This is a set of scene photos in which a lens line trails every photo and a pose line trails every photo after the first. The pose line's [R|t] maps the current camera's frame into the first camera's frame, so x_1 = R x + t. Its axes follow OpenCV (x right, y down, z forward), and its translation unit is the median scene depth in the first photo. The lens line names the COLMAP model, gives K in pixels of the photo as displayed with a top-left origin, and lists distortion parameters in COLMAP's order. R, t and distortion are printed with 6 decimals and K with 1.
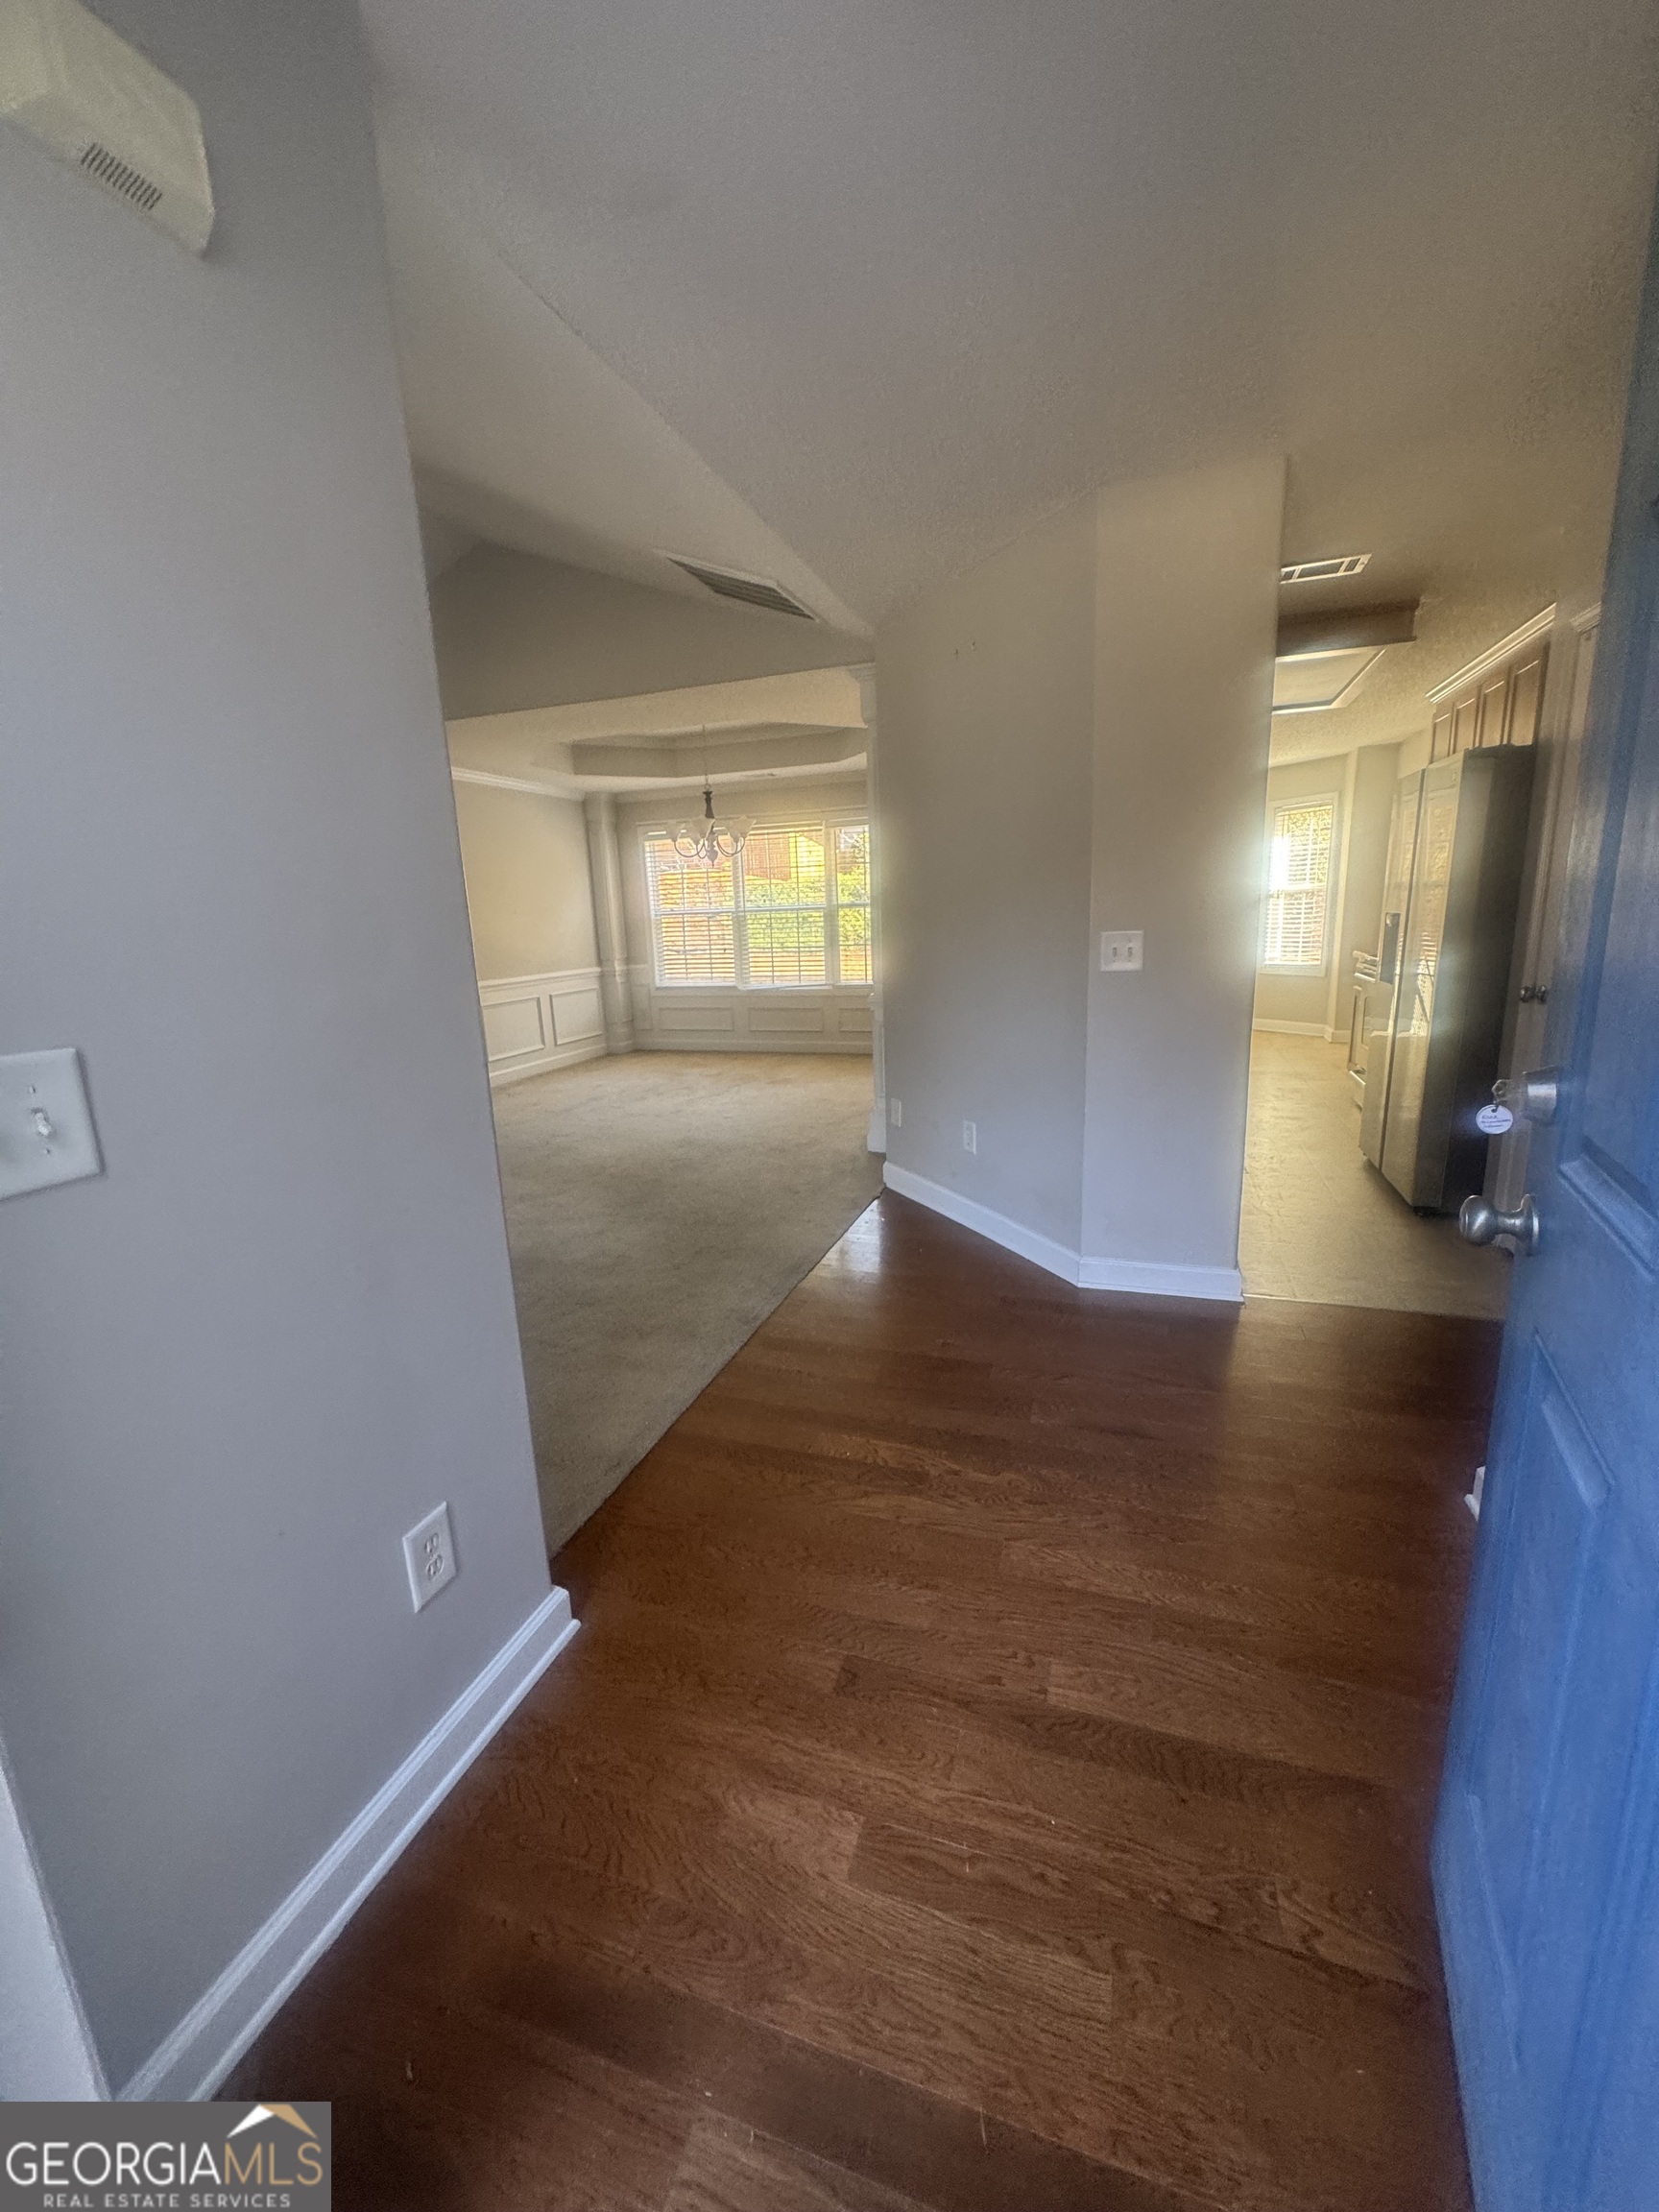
lens RADIAL K [[879.0, 0, 829.5], [0, 879.0, 1106.0], [0, 0, 1]] dist [-0.000727, -0.000196]
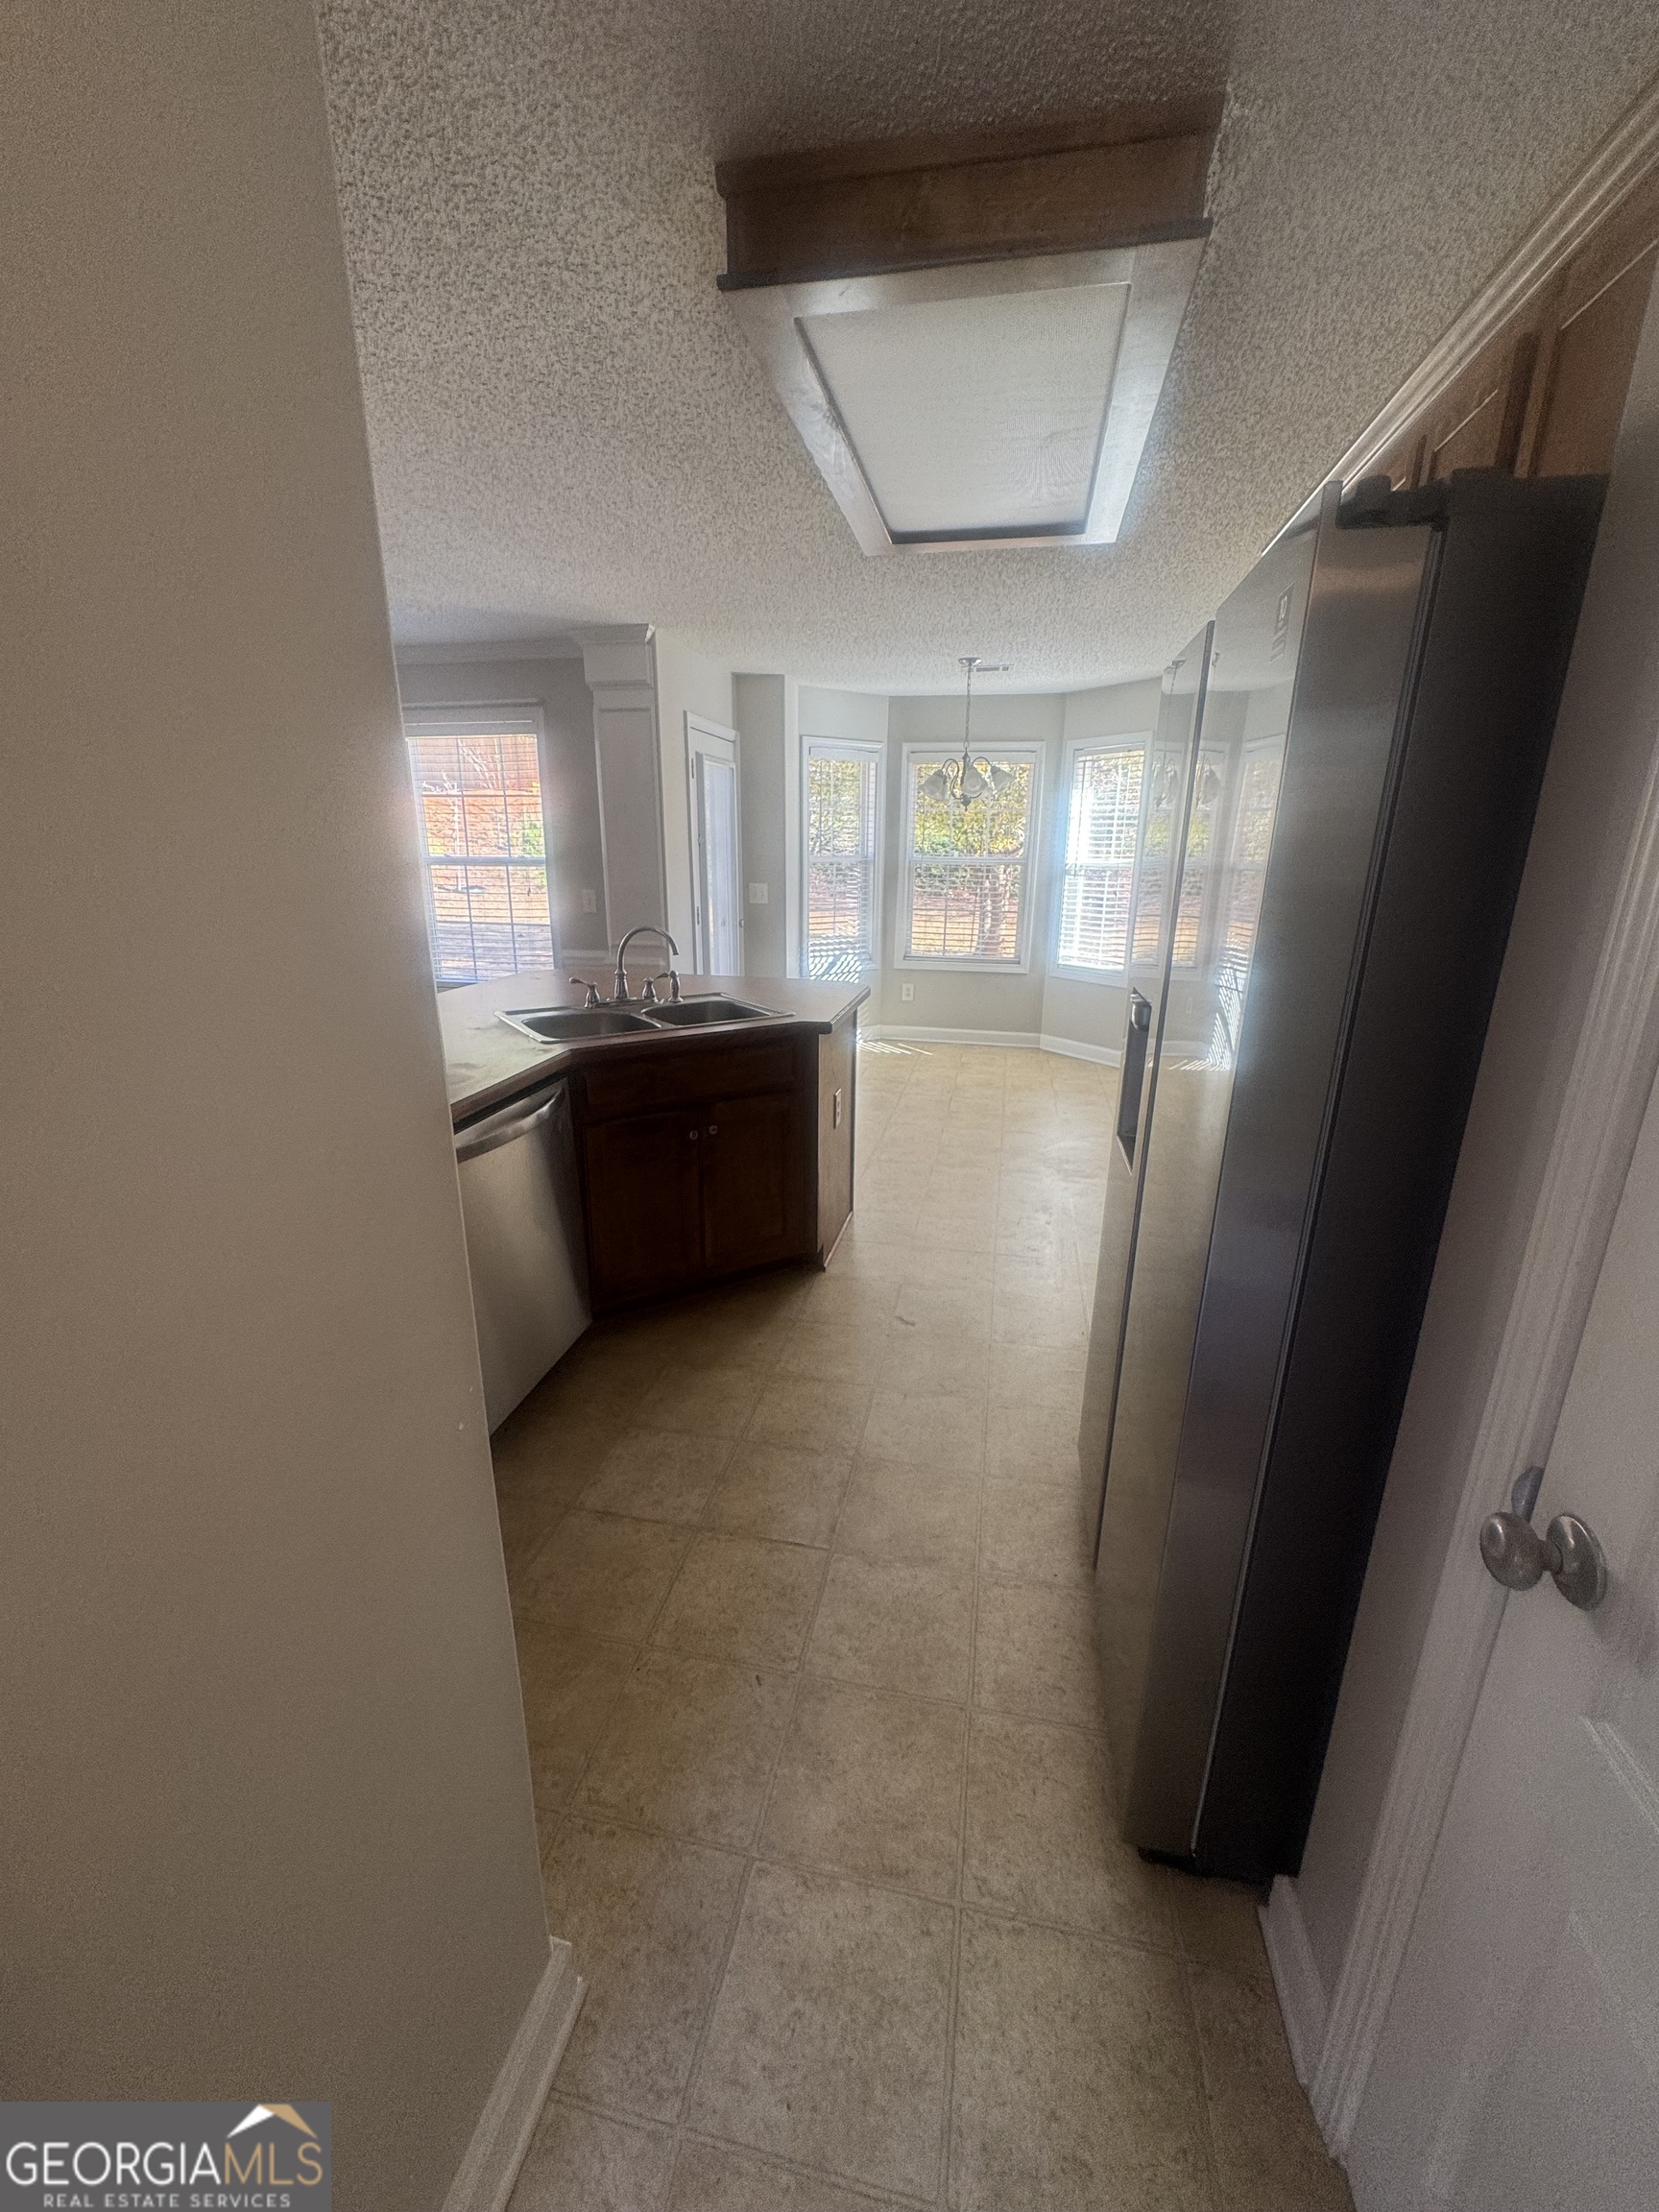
lens RADIAL K [[879.0, 0, 829.5], [0, 879.0, 1106.0], [0, 0, 1]] dist [-0.000727, -0.000196]
pose [[0.988019, 0.012853, 0.153793, 0.413904], [-0.023107, 0.997613, 0.065068, -0.184433], [-0.152590, -0.067842, 0.985958, 0.580011]]
